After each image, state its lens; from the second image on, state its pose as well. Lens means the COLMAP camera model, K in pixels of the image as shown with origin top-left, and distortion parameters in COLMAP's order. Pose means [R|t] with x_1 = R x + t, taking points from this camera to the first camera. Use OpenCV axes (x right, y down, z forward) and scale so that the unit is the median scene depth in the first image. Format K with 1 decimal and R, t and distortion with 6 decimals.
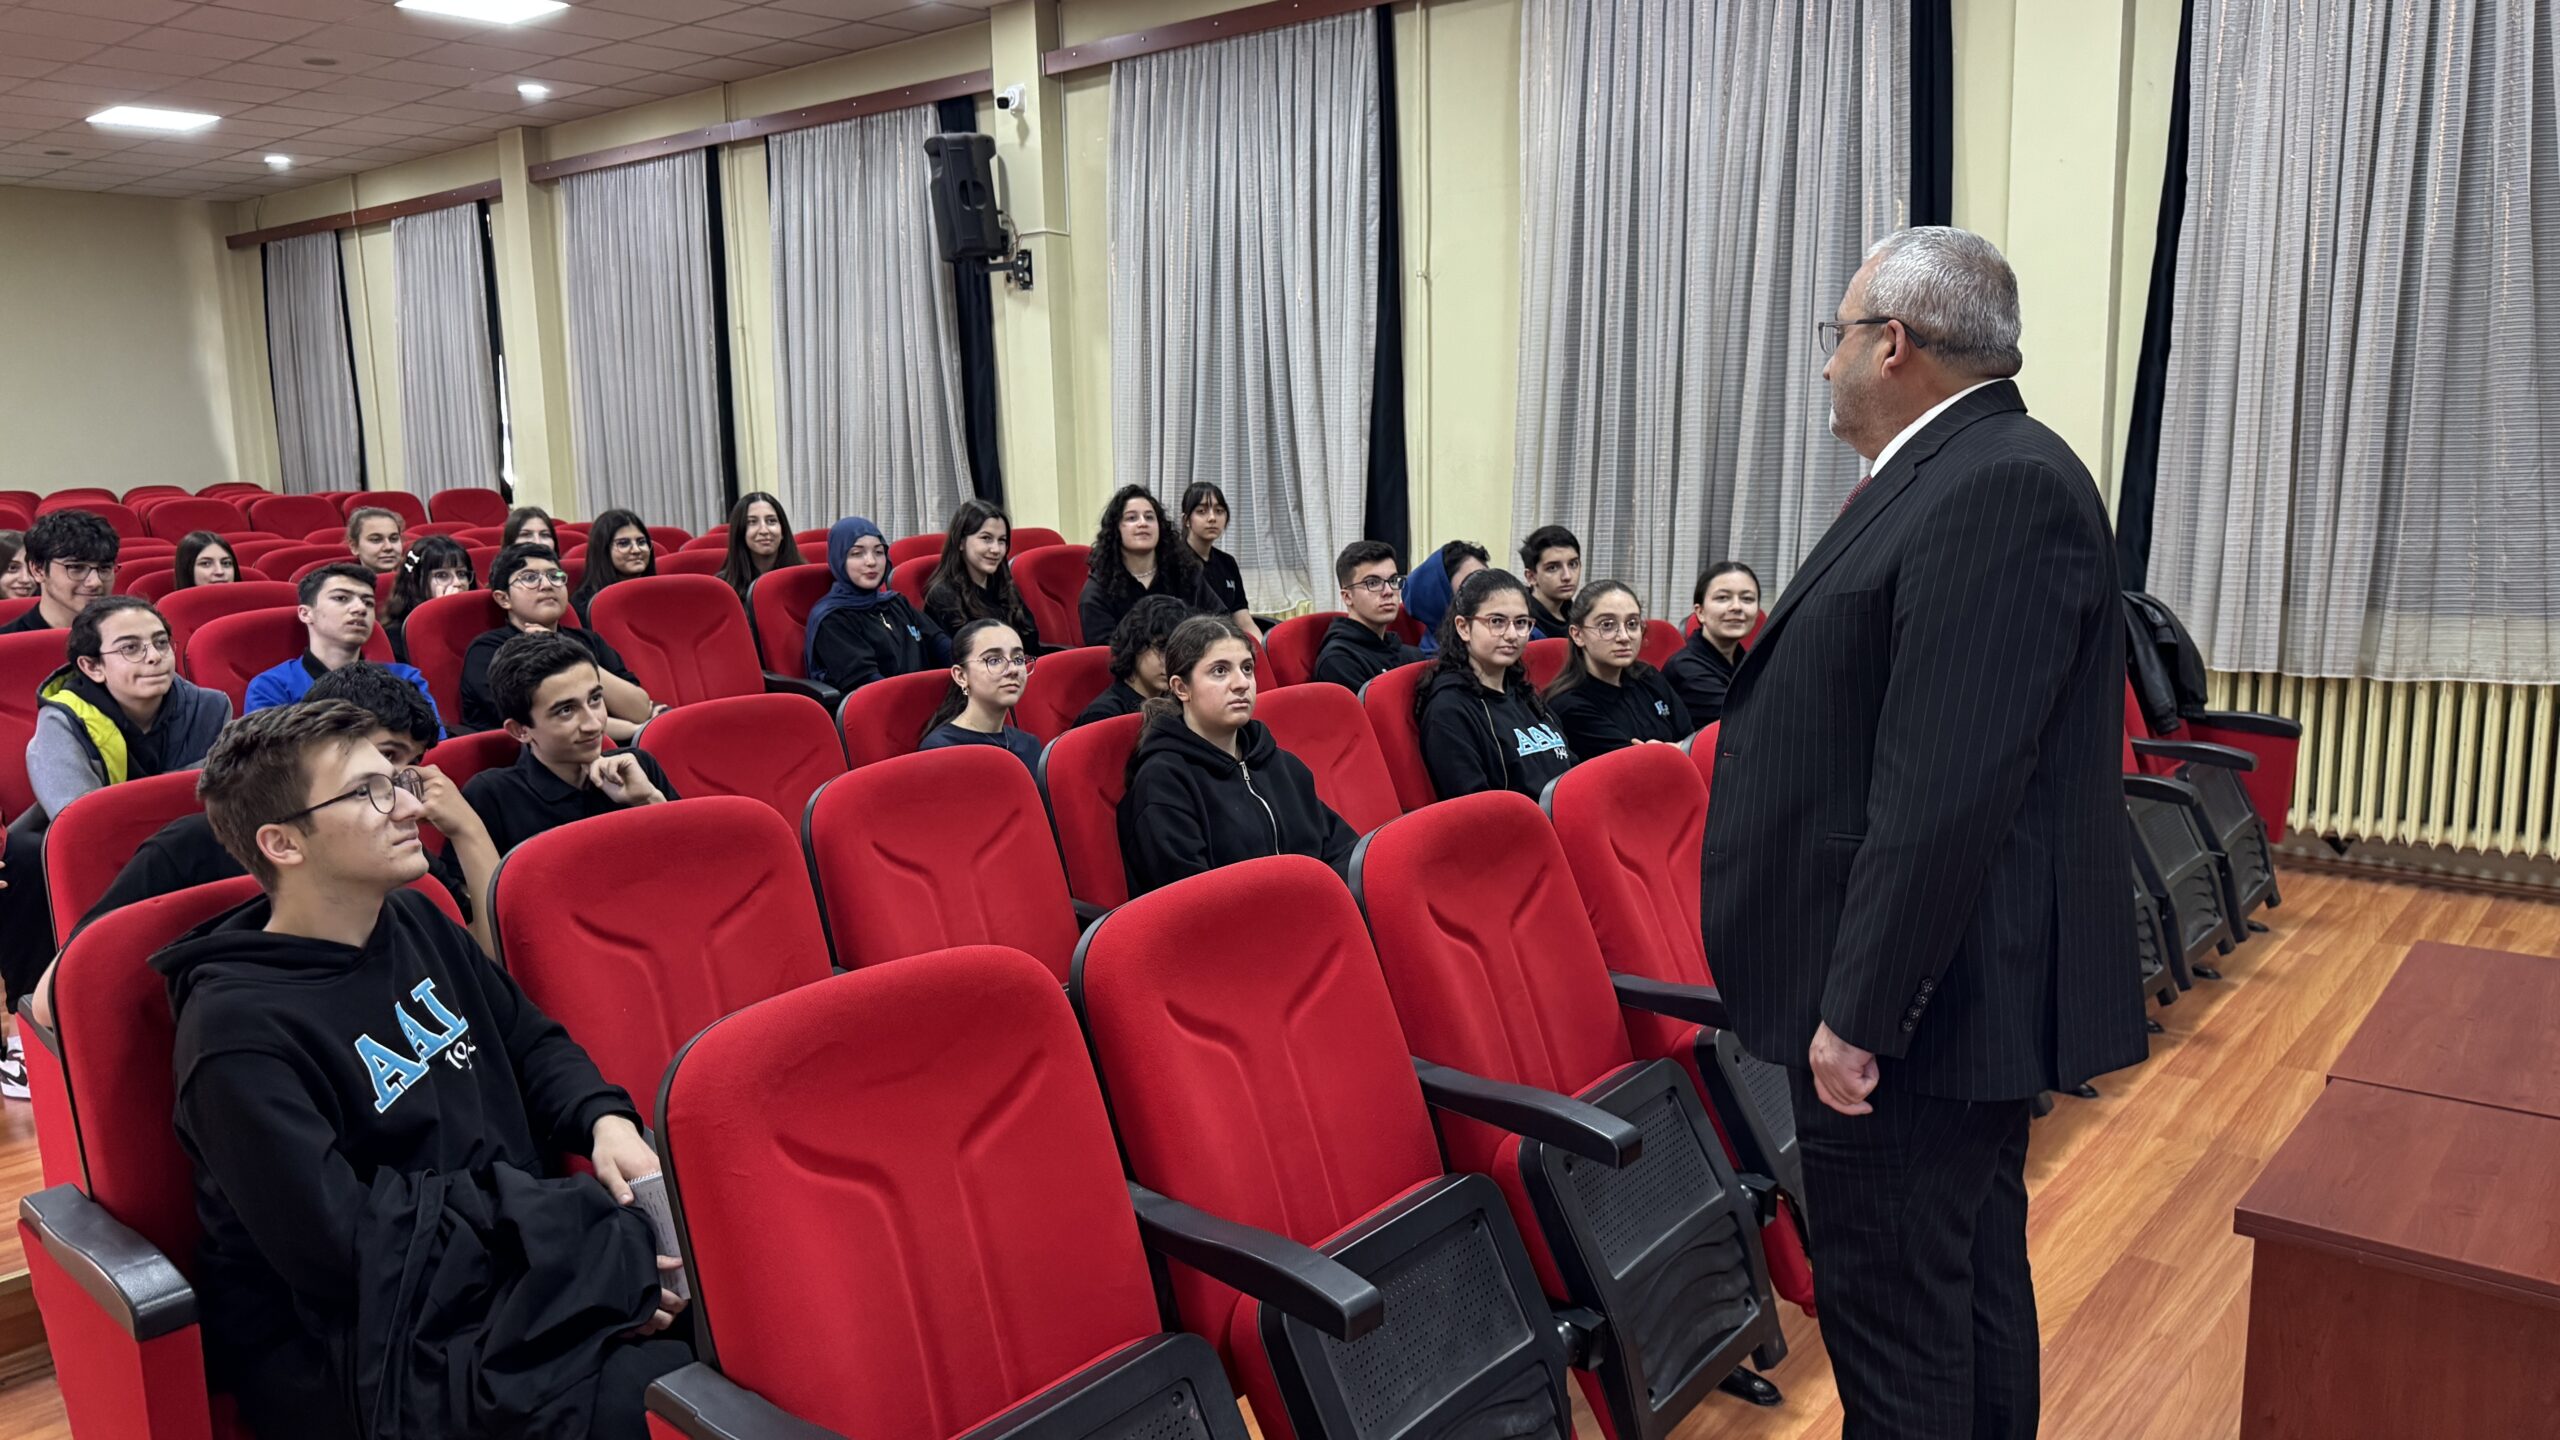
lens RADIAL K [[1905.7, 0, 1280.0], [0, 1905.7, 720.0], [0, 0, 1]] dist [-0.003175, -0.001123]
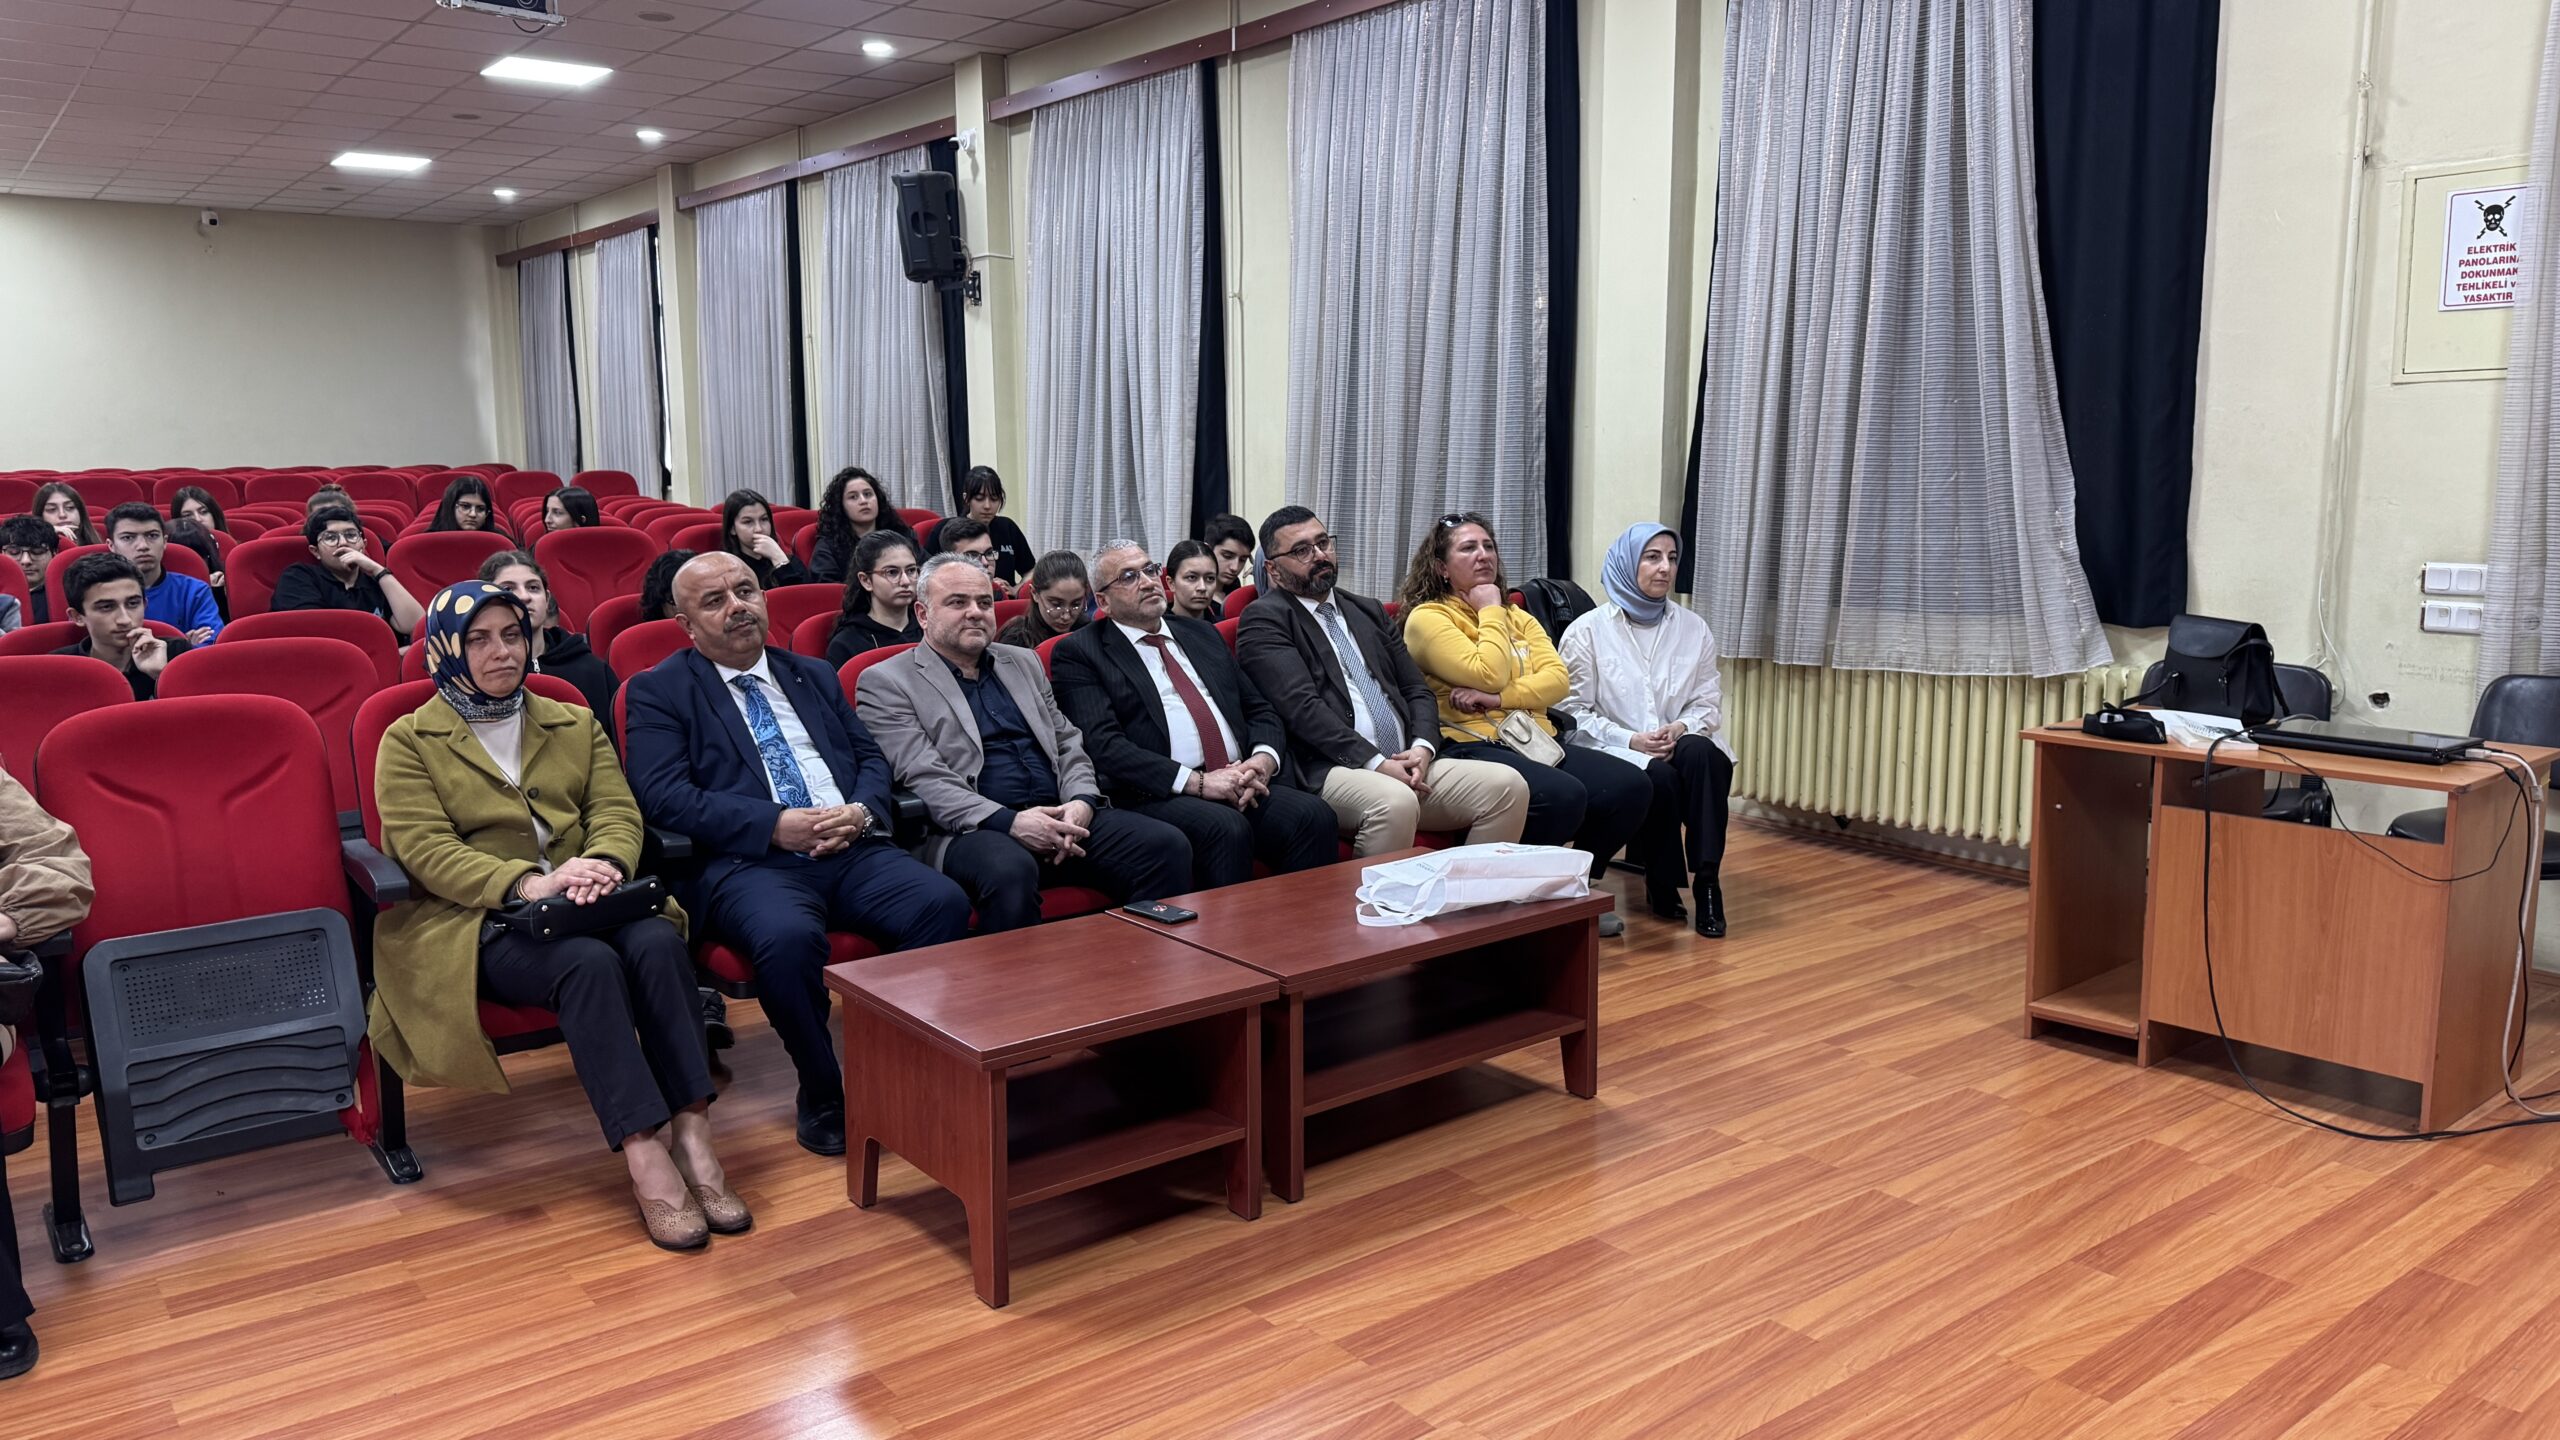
lens RADIAL K [[1905.7, 0, 1280.0], [0, 1905.7, 720.0], [0, 0, 1]] dist [-0.003175, -0.001123]
pose [[0.977142, 0.049168, -0.206825, 0.339491], [-0.049983, 0.998749, 0.001286, 0.016861], [0.206629, 0.009081, 0.978377, -0.104860]]
